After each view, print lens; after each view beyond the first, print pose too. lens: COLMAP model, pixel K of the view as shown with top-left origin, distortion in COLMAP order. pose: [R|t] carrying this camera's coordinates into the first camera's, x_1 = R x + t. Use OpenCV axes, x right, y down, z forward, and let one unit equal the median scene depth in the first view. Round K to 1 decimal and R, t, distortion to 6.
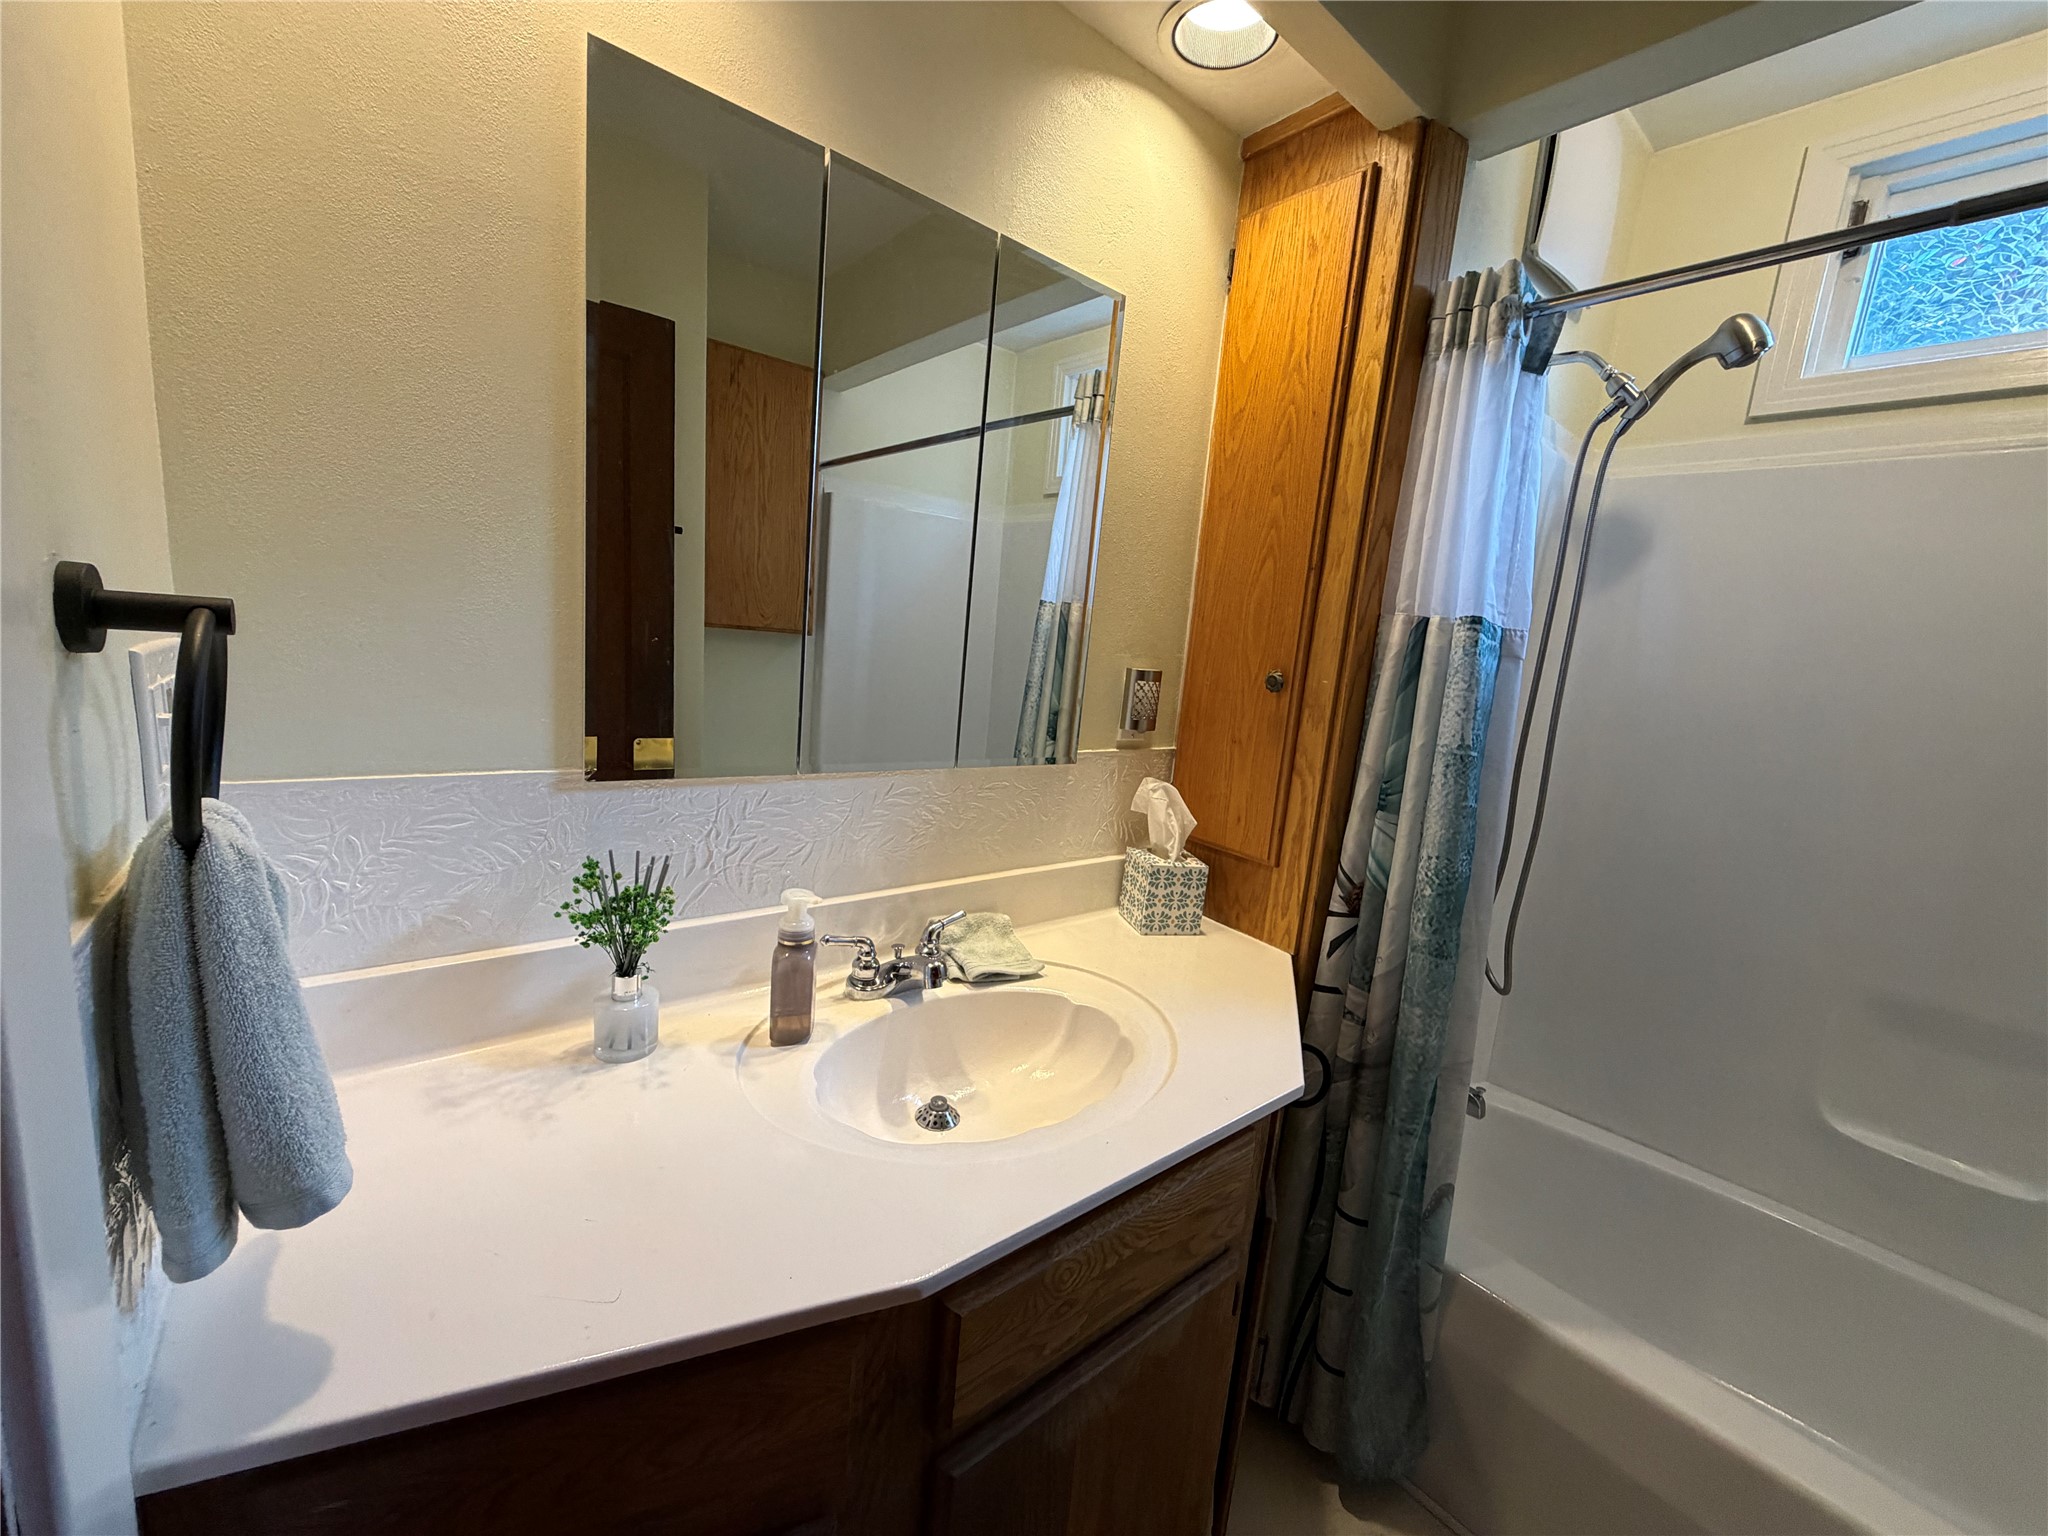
lens RADIAL K [[813.5, 0, 1031.1], [0, 813.5, 780.4], [0, 0, 1]] dist [-0.010794, 0.001577]
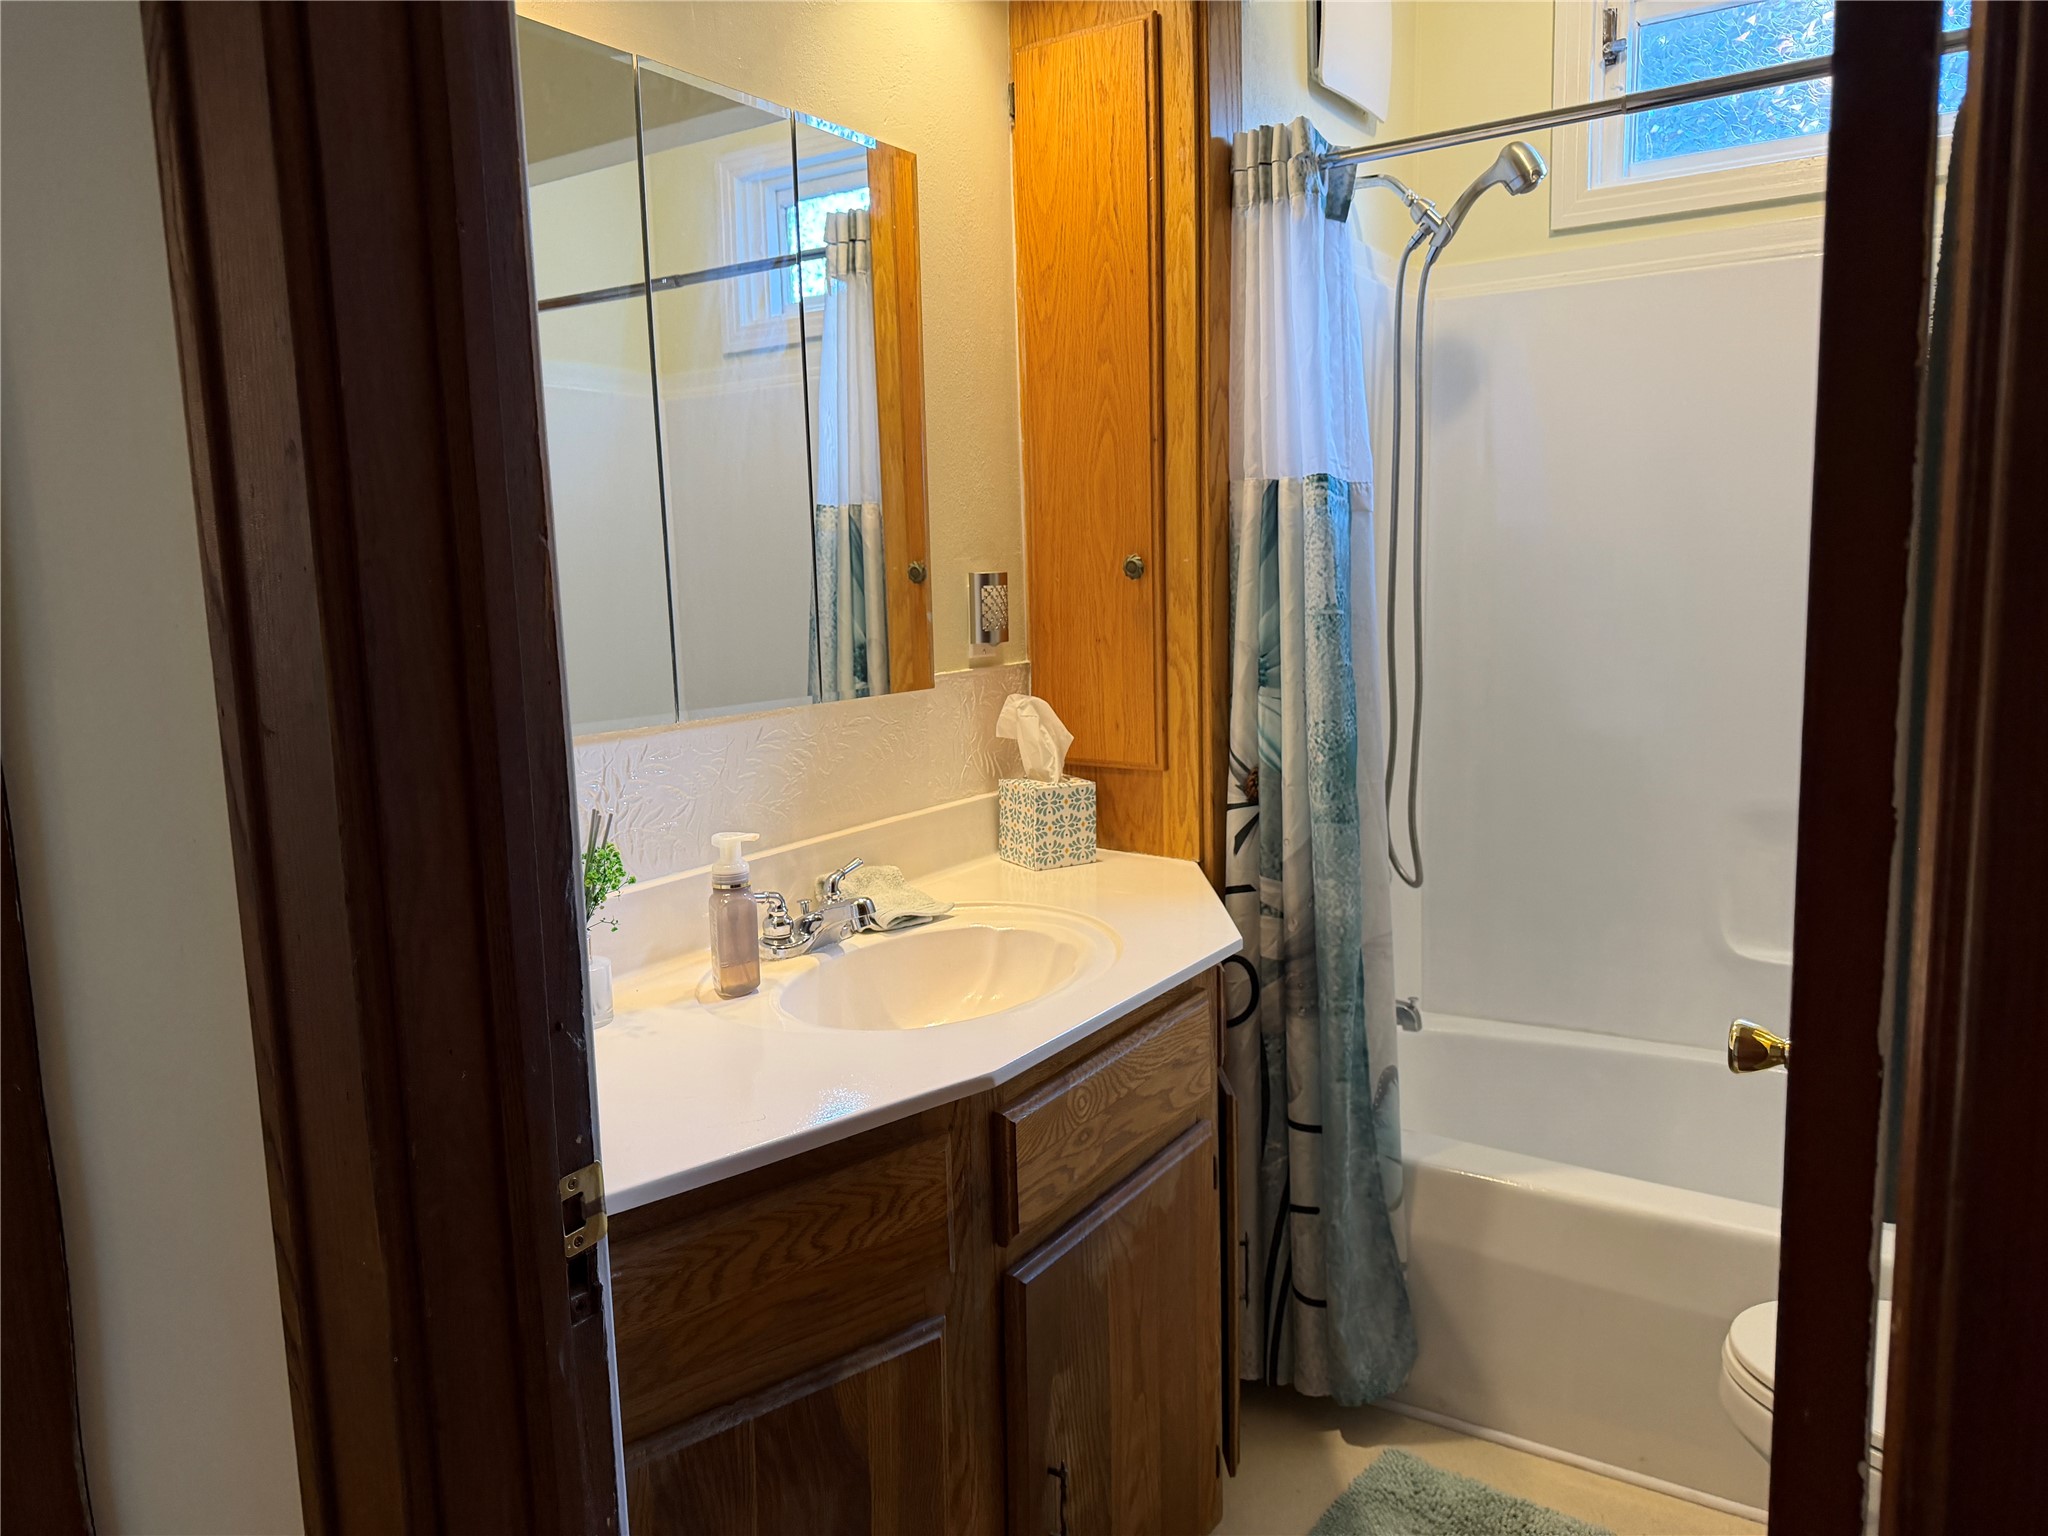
lens RADIAL K [[1438.7, 0, 1063.6], [0, 1438.7, 811.4], [0, 0, 1]] dist [0.066465, -0.082024]
pose [[0.945500, -0.163964, 0.281329, -0.283455], [0.162605, 0.986284, 0.028337, 0.093654], [-0.282116, 0.018953, 0.959193, -0.540985]]
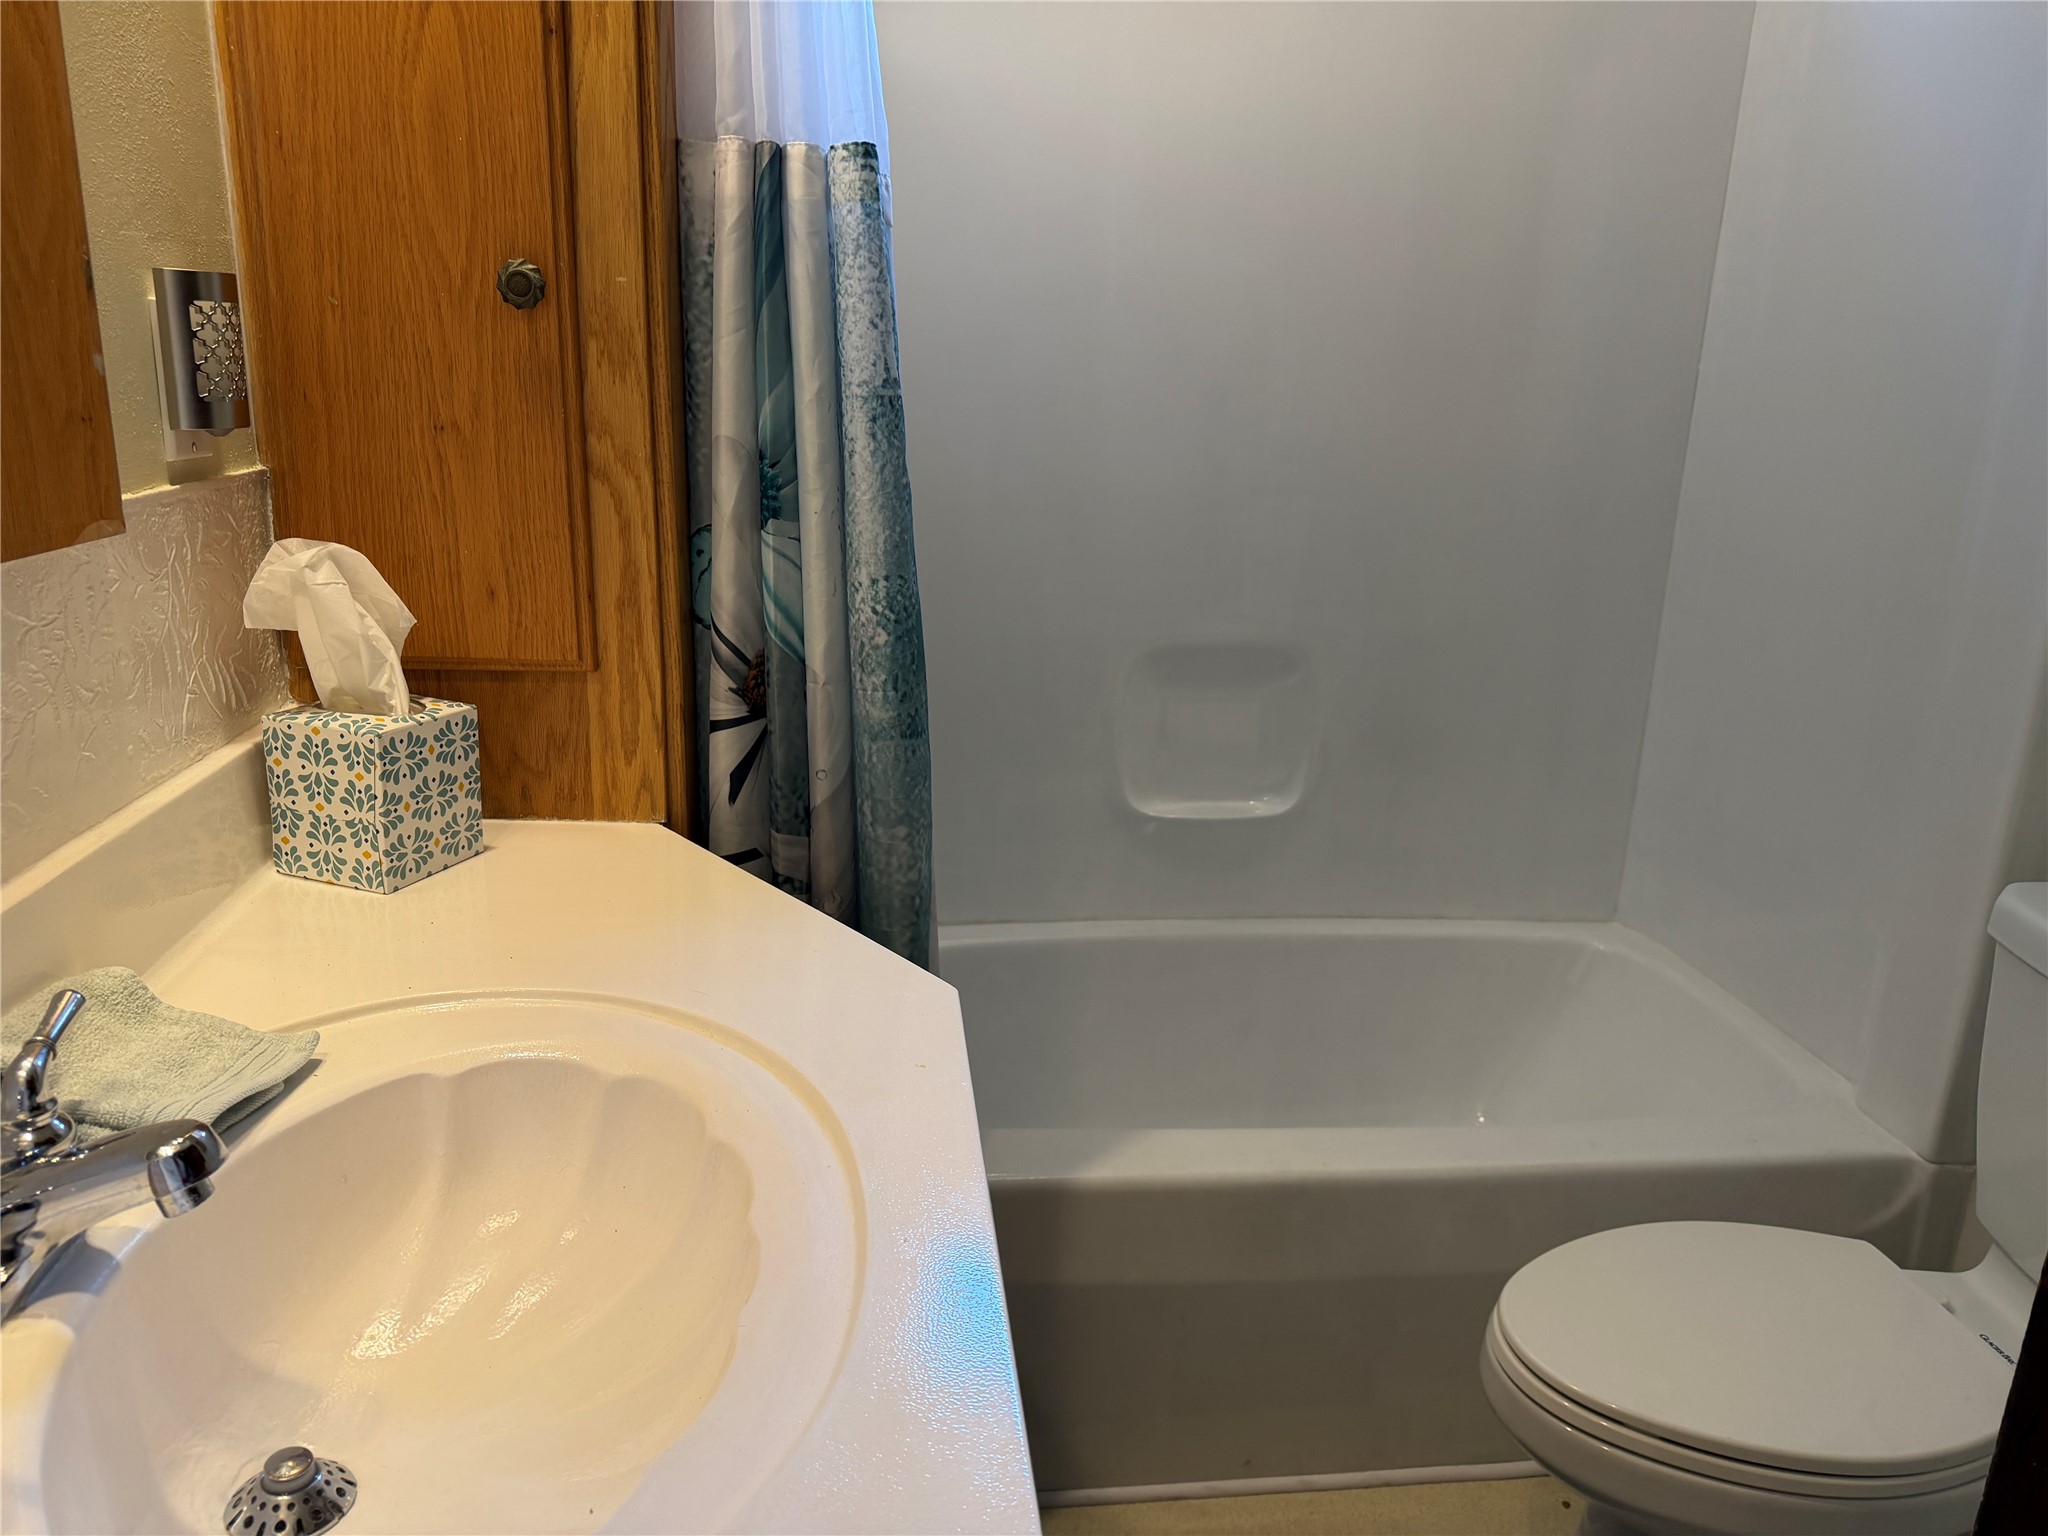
lens RADIAL K [[1438.7, 0, 1028.2], [0, 1438.7, 780.8], [0, 0, 1]] dist [0.066465, -0.082024]
pose [[0.542091, -0.306577, 0.782398, -0.297680], [0.159973, 0.951696, 0.262076, -0.022323], [-0.824952, -0.016907, 0.564950, 0.284932]]
